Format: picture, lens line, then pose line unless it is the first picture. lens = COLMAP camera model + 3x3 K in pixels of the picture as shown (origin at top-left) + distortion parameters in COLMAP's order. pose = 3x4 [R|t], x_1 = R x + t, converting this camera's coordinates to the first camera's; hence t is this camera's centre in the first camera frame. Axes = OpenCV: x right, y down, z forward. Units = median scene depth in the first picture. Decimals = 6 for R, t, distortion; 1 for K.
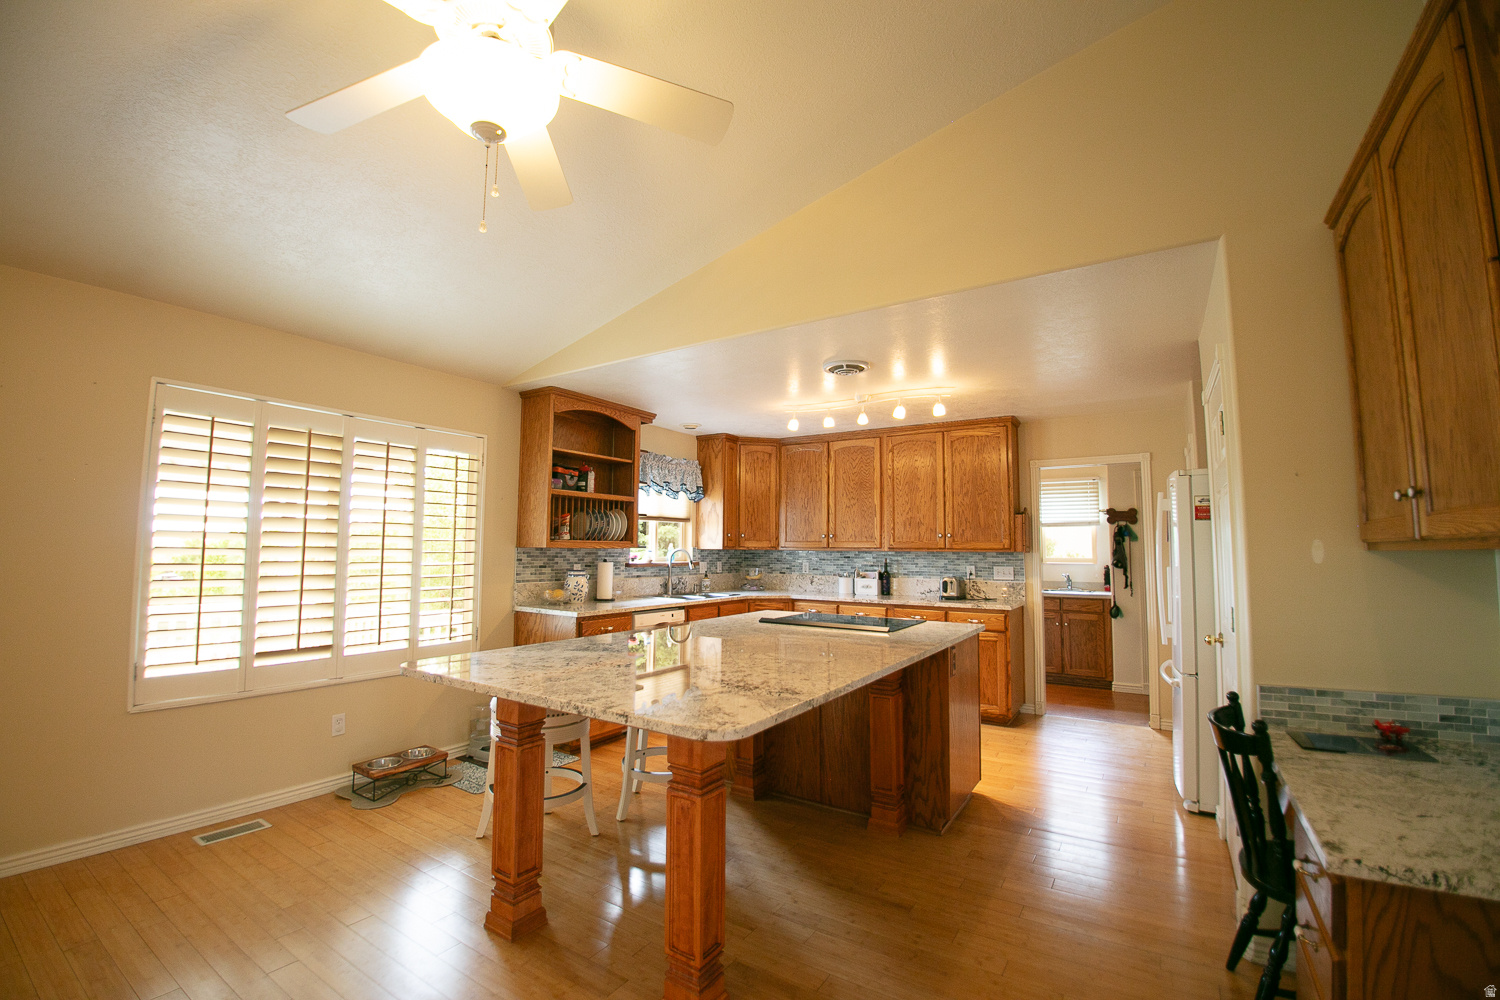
lens RADIAL K [[656.3, 0, 750.0], [0, 656.3, 500.0], [0, 0, 1]] dist [-0.017439, -0.011507]
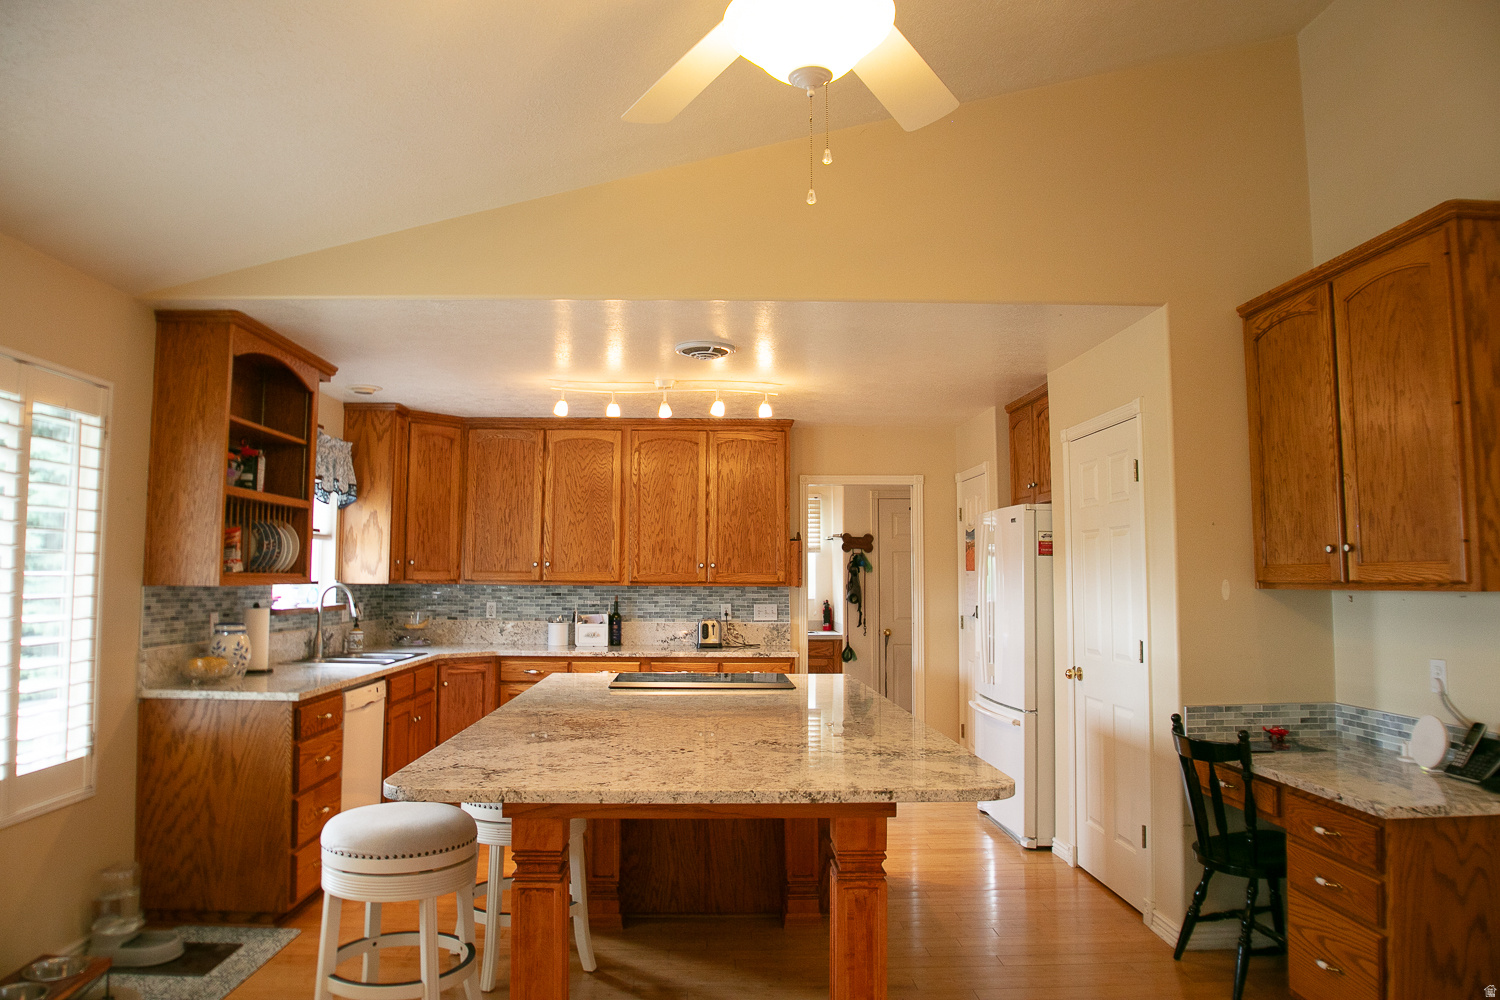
lens RADIAL K [[993.8, 0, 750.0], [0, 993.8, 500.0], [0, 0, 1]] dist [-0.076406, 0.049215]
pose [[0.815133, 0.041833, 0.577761, -0.344127], [-0.041857, 0.999035, -0.013283, -0.009590], [-0.577759, -0.013356, 0.816098, 0.014028]]
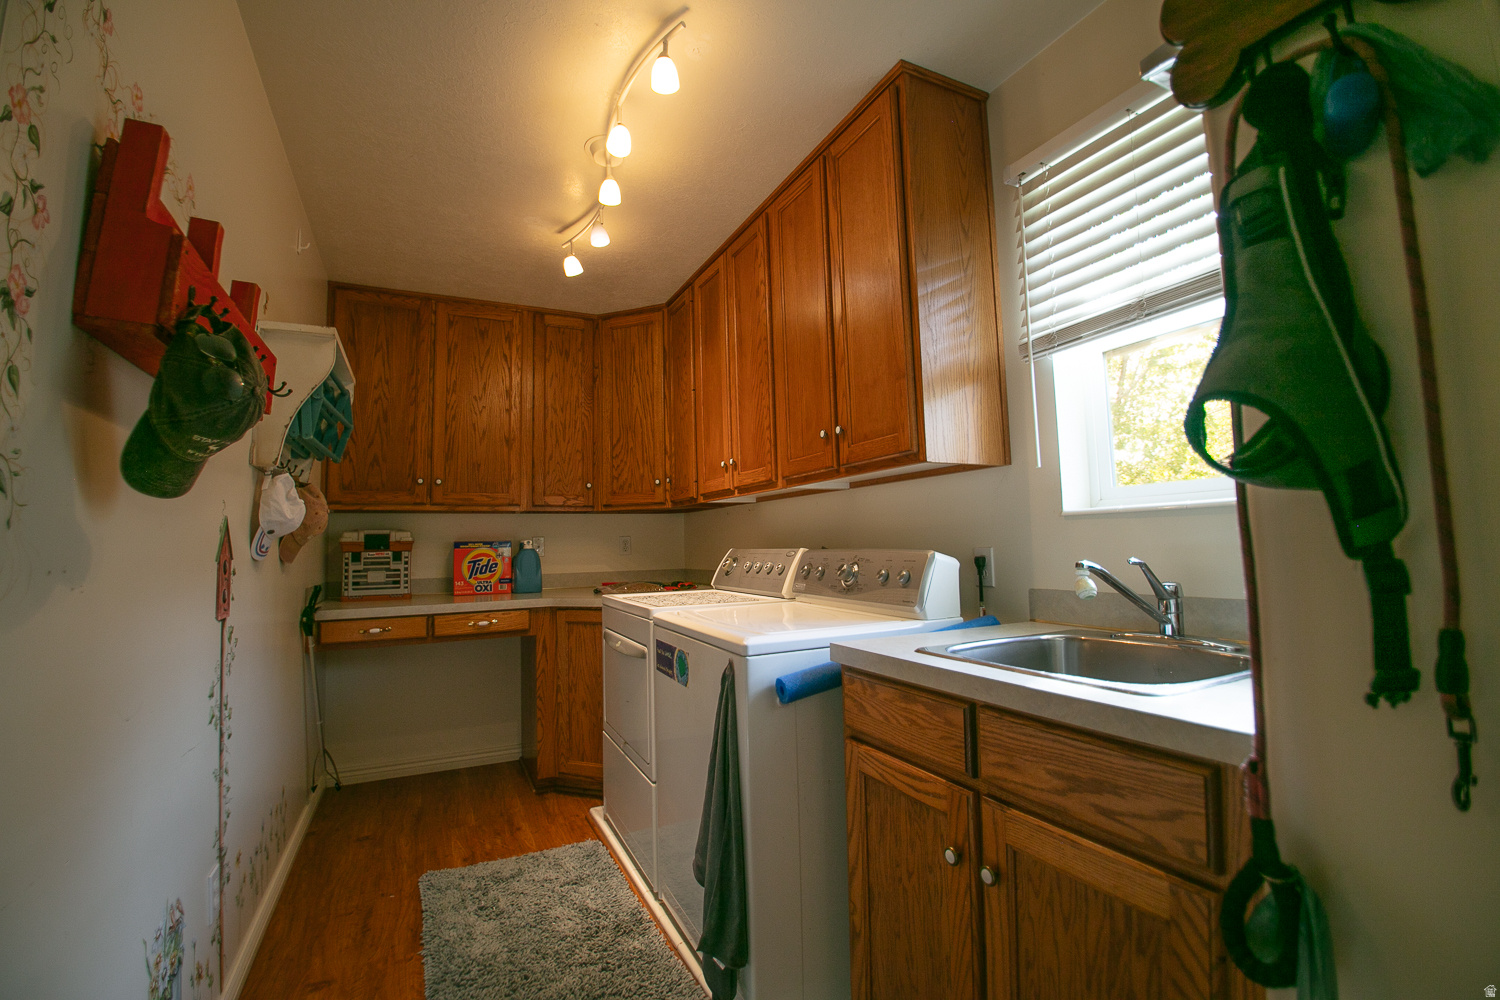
lens RADIAL K [[656.3, 0, 750.0], [0, 656.3, 500.0], [0, 0, 1]] dist [-0.017439, -0.011507]
pose [[0.856907, -0.068194, -0.510940, 0.611742], [0.070478, 0.997402, -0.014922, 0.114743], [0.510630, -0.023223, 0.859487, 0.981540]]
